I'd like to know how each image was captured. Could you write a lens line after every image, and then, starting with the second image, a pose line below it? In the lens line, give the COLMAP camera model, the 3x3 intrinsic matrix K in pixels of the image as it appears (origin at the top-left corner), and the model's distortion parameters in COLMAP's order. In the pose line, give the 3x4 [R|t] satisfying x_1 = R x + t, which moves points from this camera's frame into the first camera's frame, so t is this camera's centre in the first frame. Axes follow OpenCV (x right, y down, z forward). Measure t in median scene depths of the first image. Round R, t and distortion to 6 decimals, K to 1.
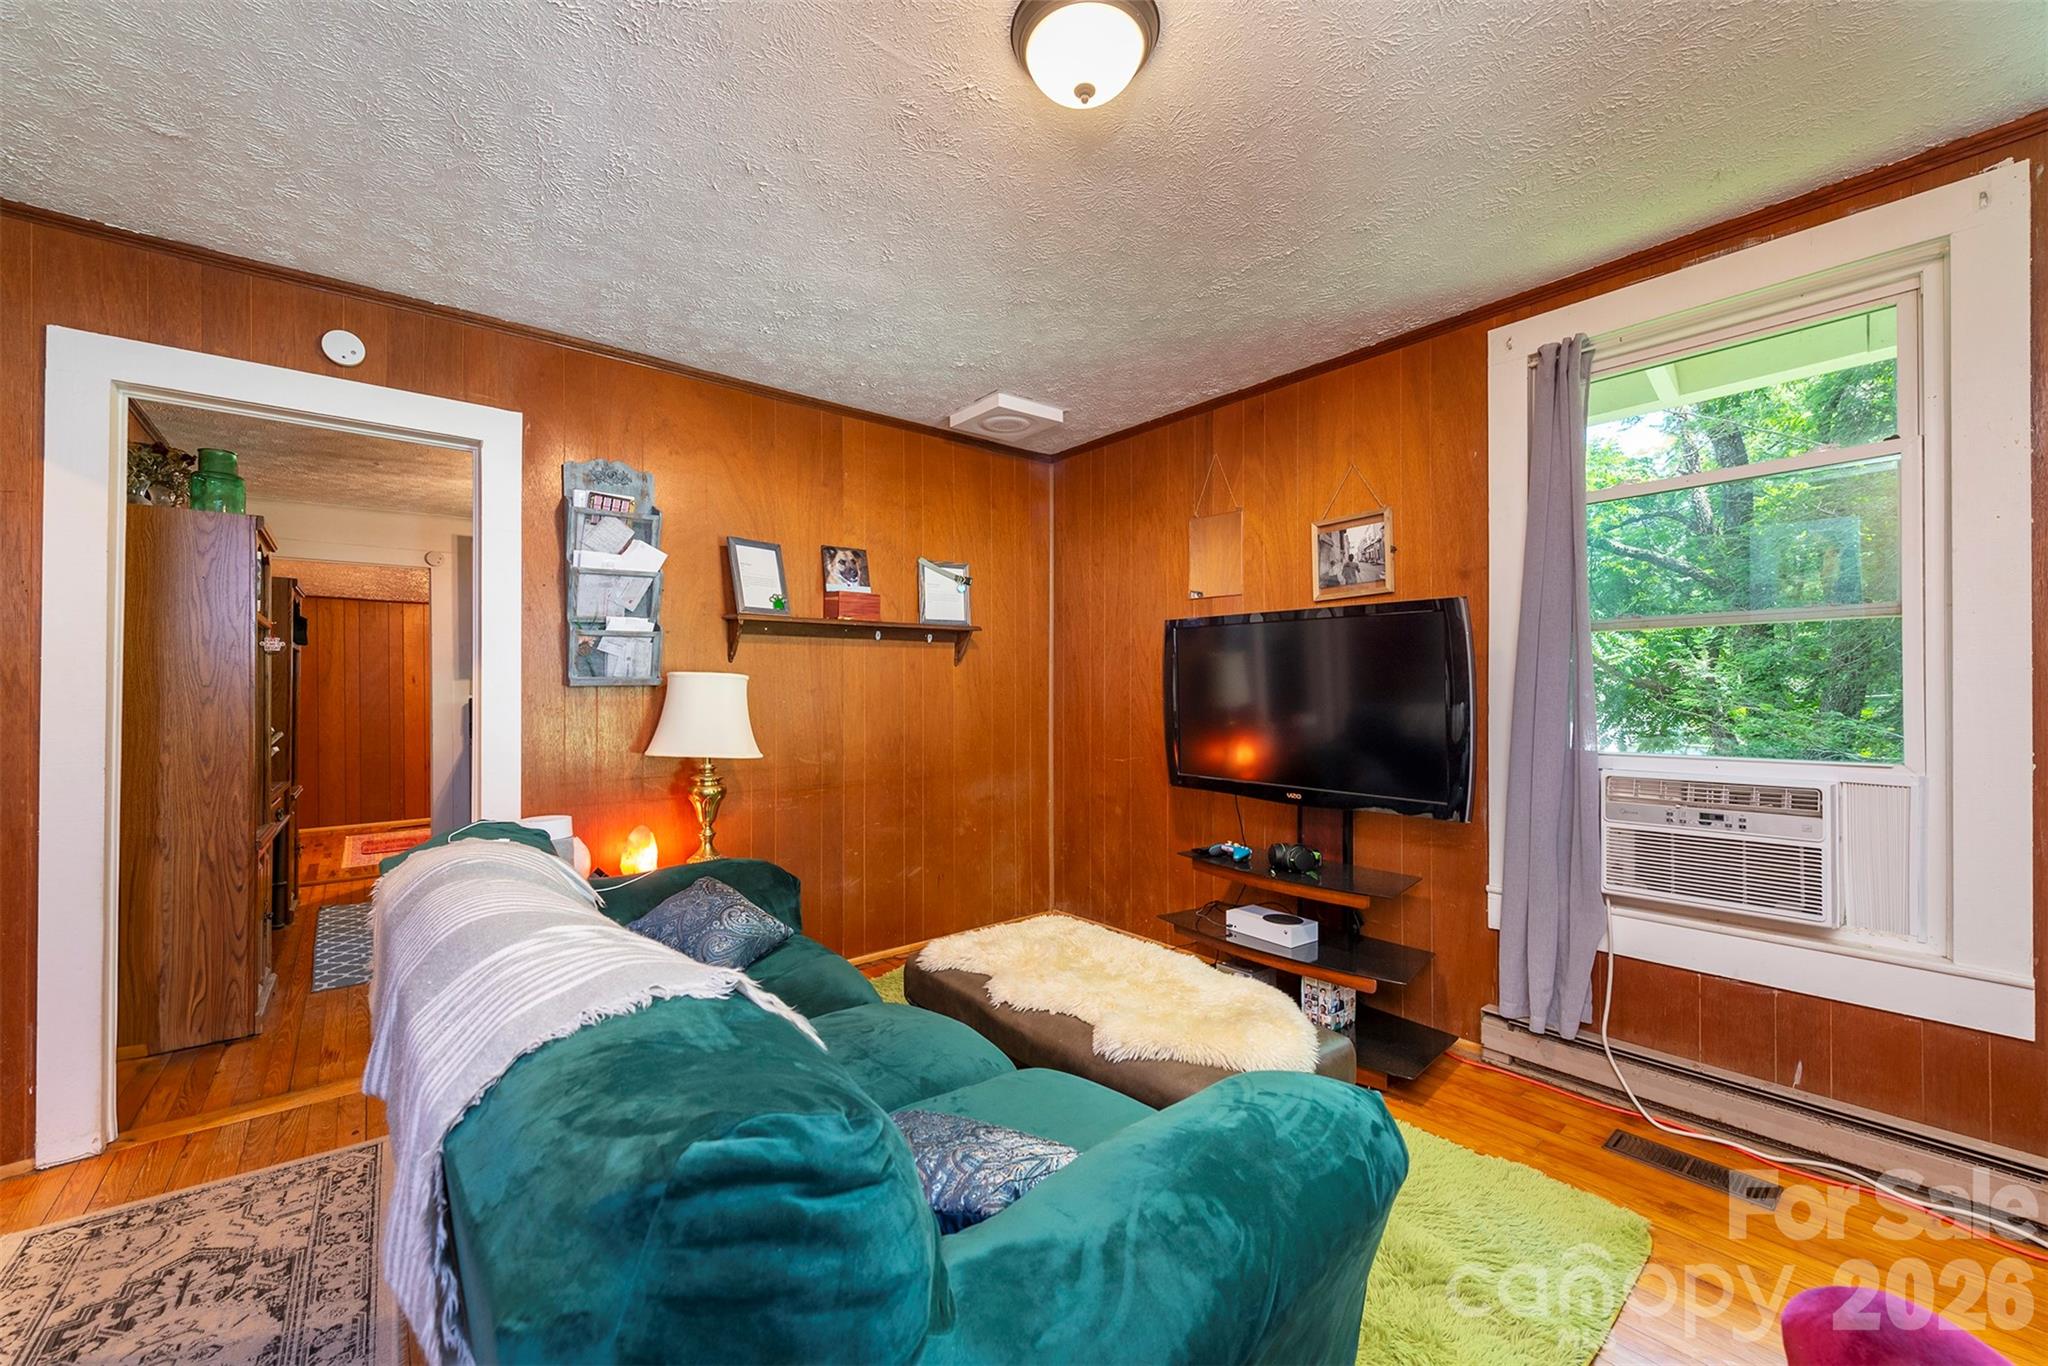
lens RADIAL K [[801.8, 0, 1022.3], [0, 801.8, 684.4], [0, 0, 1]] dist [0.010495, -0.003557]
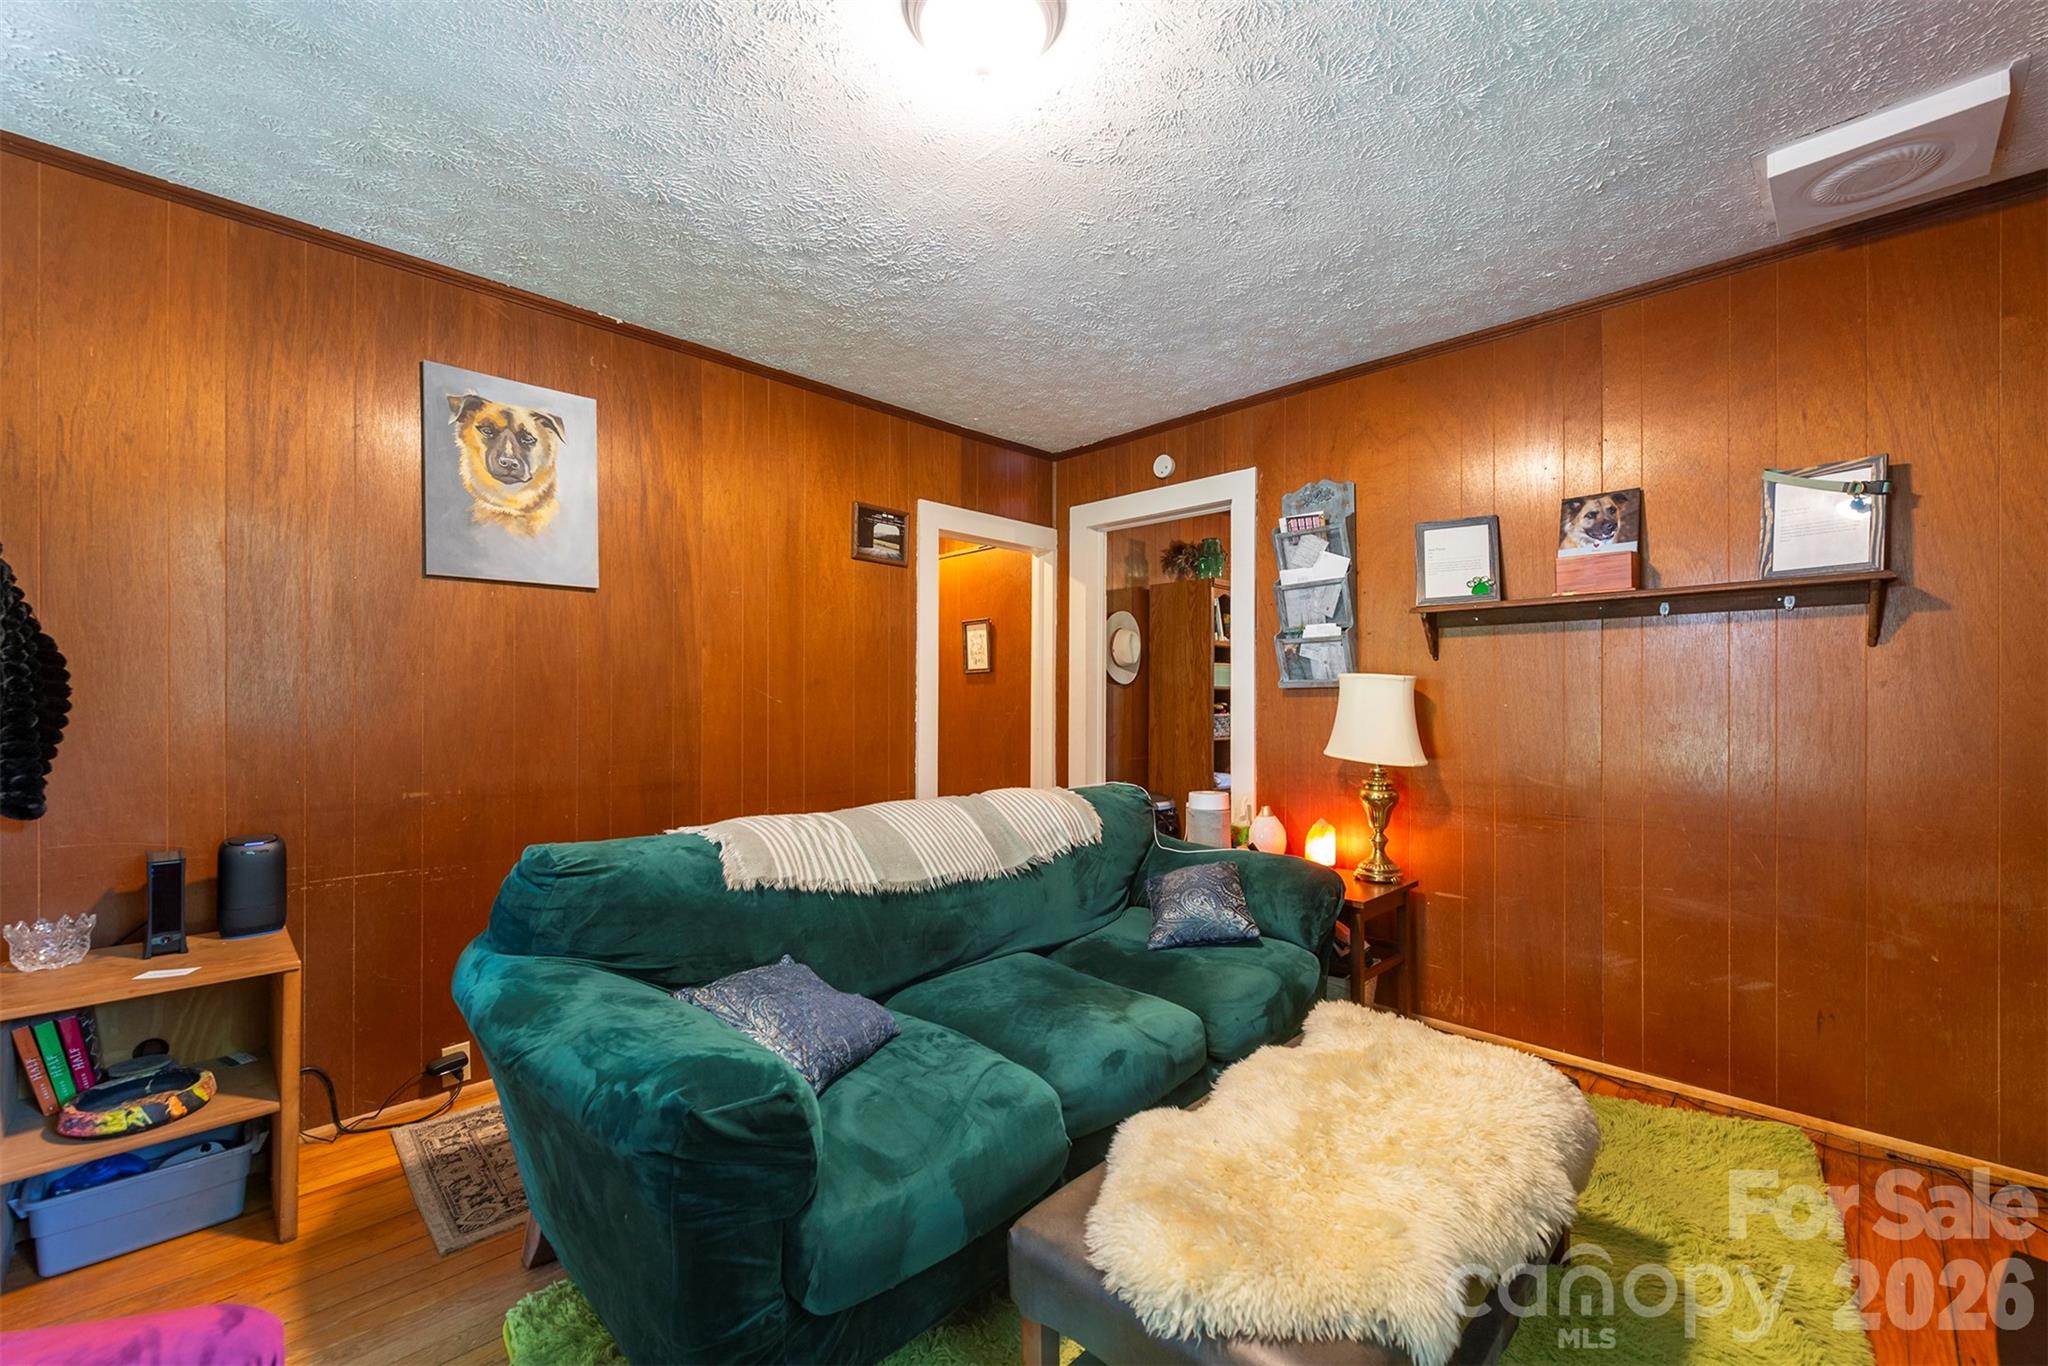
lens RADIAL K [[805.0, 0, 1031.3], [0, 805.0, 696.1], [0, 0, 1]] dist [-0.001083, -0.000408]
pose [[0.104541, 0.003581, -0.994514, 0.523693], [0.008585, 0.999953, 0.004503, 0.005049], [0.994484, -0.009008, 0.104506, 0.484081]]
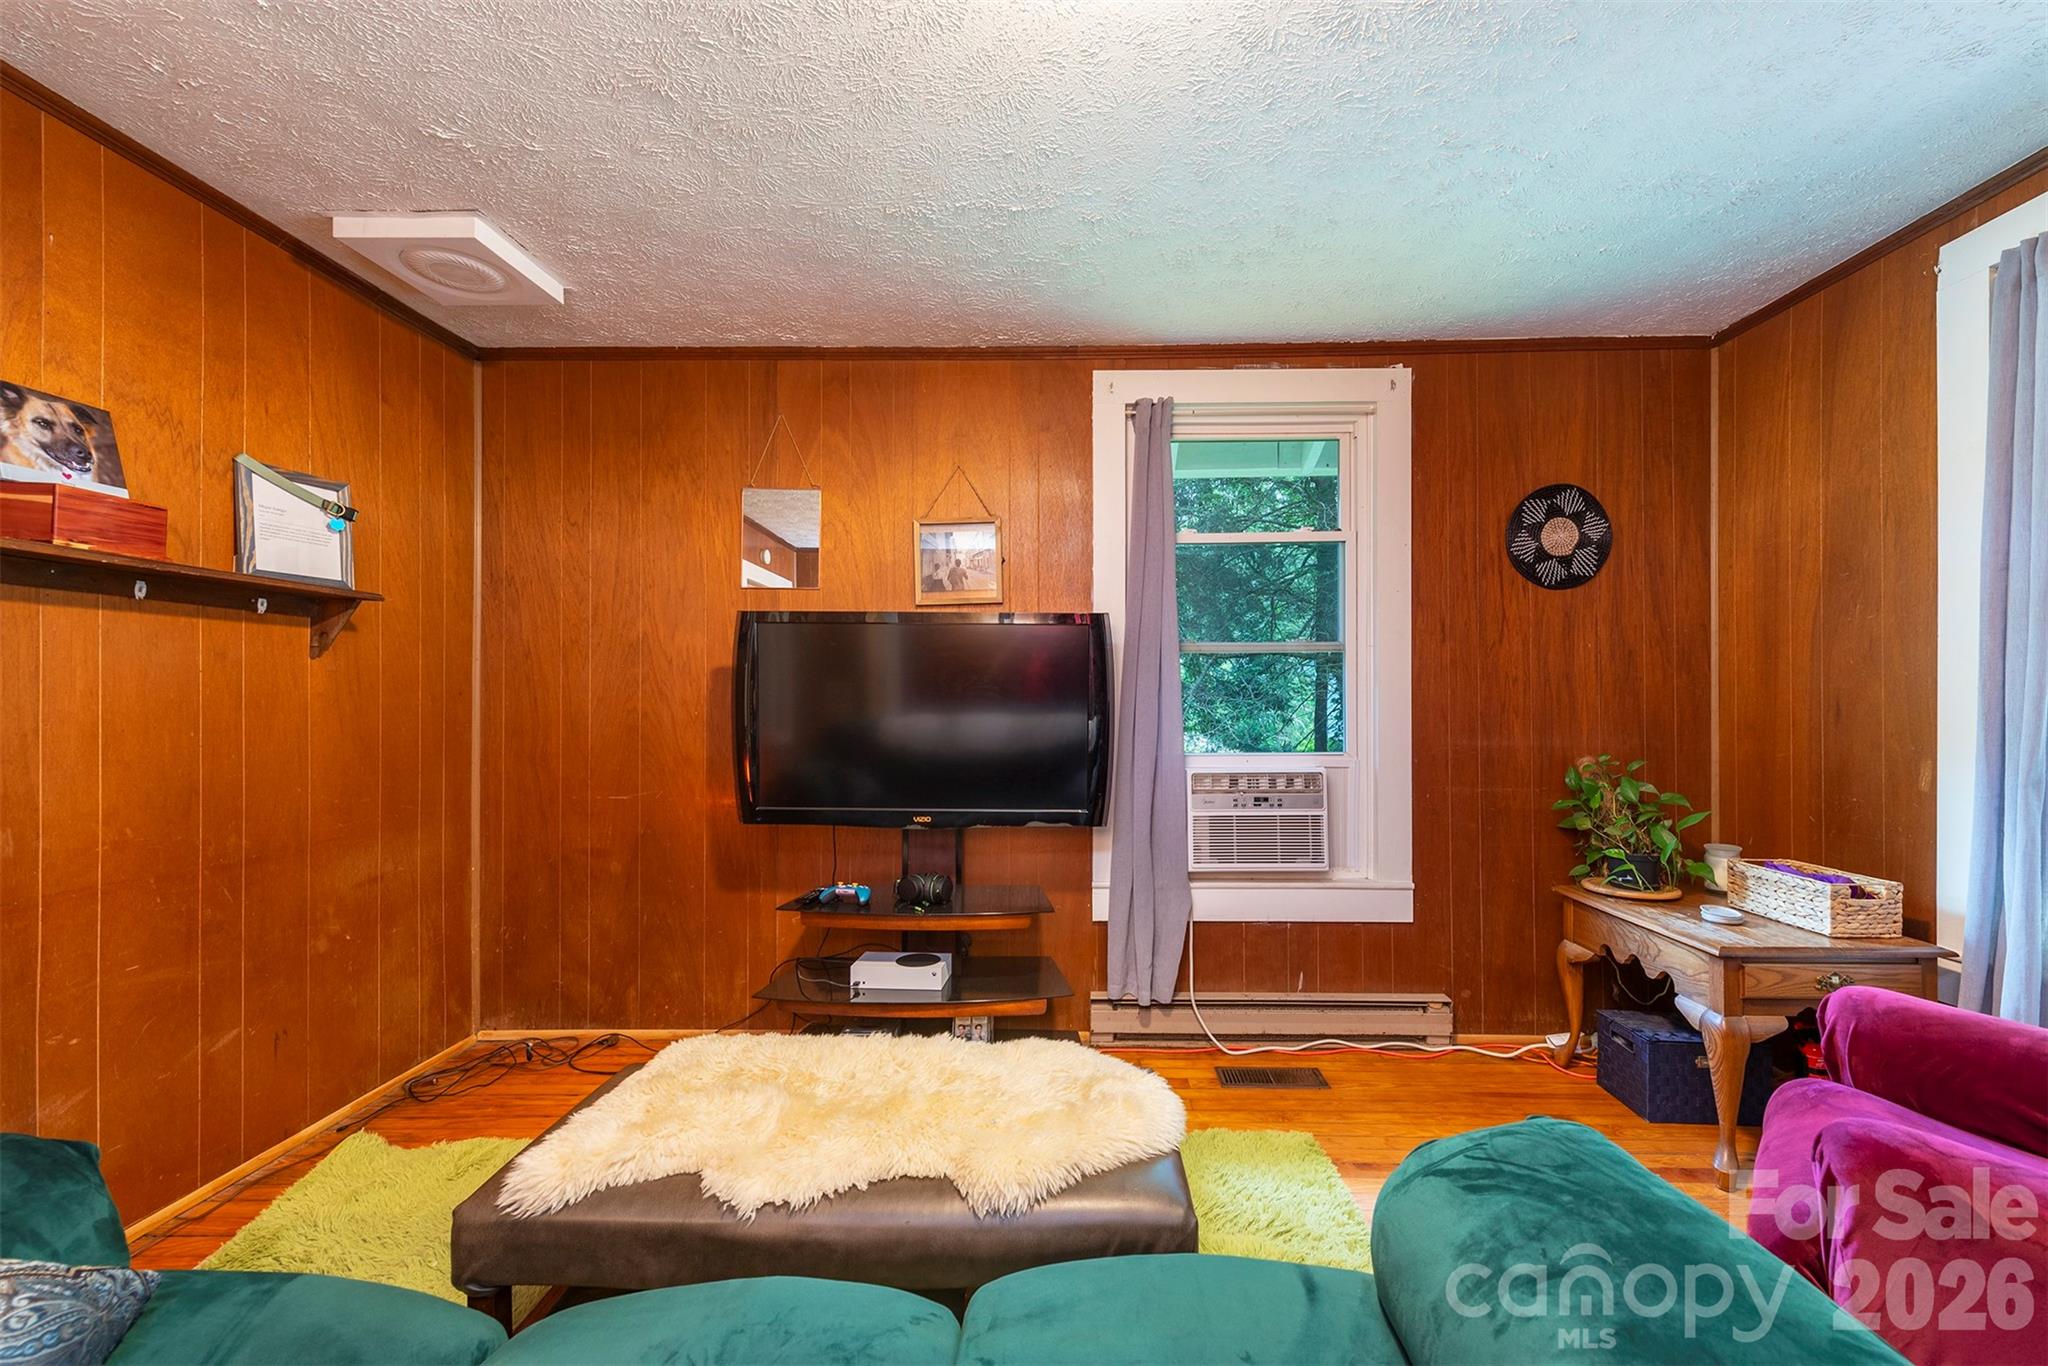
lens RADIAL K [[801.8, 0, 1049.5], [0, 801.8, 700.8], [0, 0, 1]] dist [0.010495, -0.003557]
pose [[0.644572, 0.004408, 0.764531, -0.239875], [-0.006128, 0.999981, -0.000599, 0.005625], [-0.764519, -0.004299, 0.644587, 0.295079]]
